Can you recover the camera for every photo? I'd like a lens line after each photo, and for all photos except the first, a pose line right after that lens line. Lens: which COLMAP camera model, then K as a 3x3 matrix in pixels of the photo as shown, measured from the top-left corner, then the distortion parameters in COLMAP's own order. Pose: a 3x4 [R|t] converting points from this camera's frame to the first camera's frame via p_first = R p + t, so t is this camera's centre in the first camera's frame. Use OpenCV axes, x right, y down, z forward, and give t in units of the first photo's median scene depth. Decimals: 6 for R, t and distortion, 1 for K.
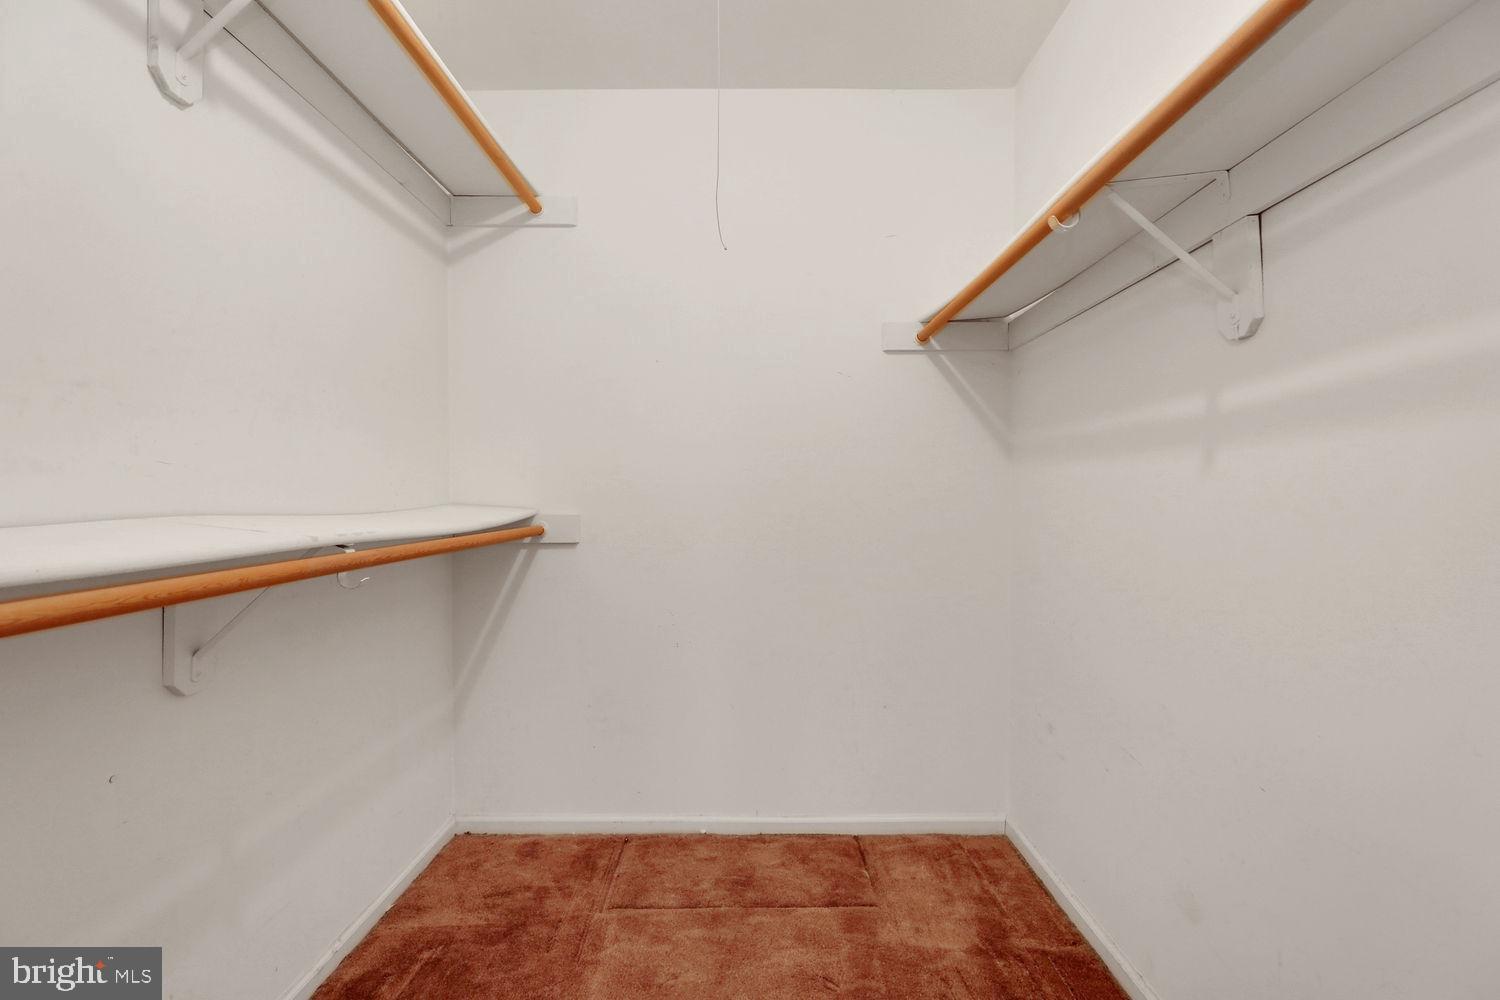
lens RADIAL K [[679.5, 0, 750.6], [0, 679.5, 496.1], [0, 0, 1]] dist [0.002127, -0.000225]
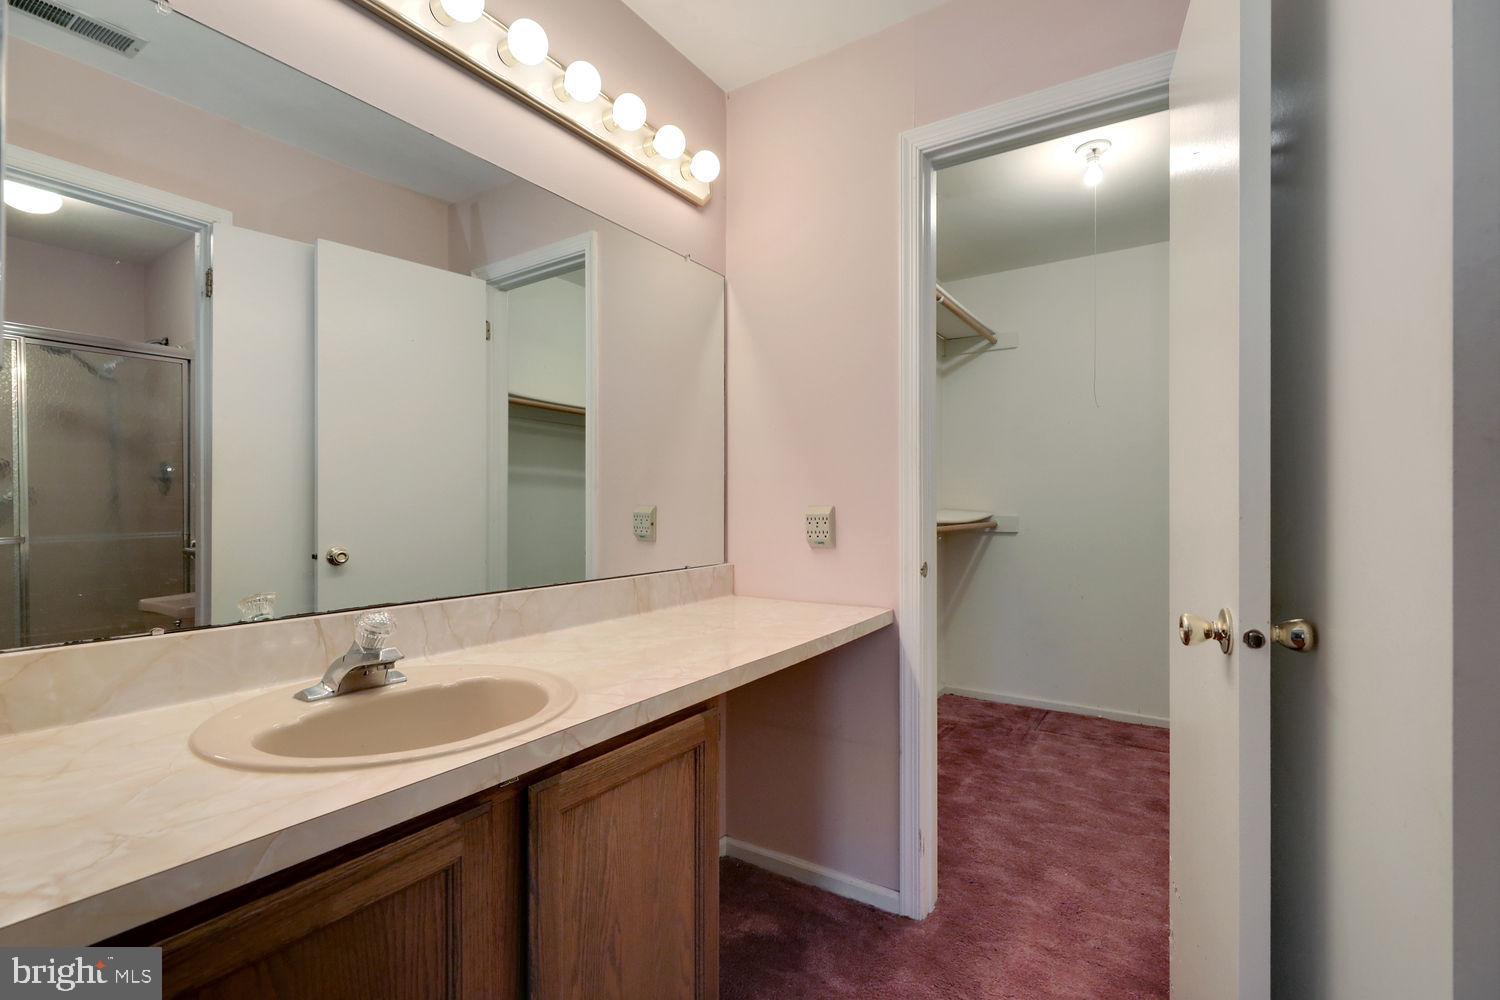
lens RADIAL K [[679.5, 0, 745.1], [0, 679.5, 497.9], [0, 0, 1]] dist [0.002127, -0.000225]
pose [[0.833910, 0.001254, -0.551899, 0.124506], [-0.004671, 0.999978, -0.004785, -0.007450], [0.551880, 0.006568, 0.833897, -0.853446]]
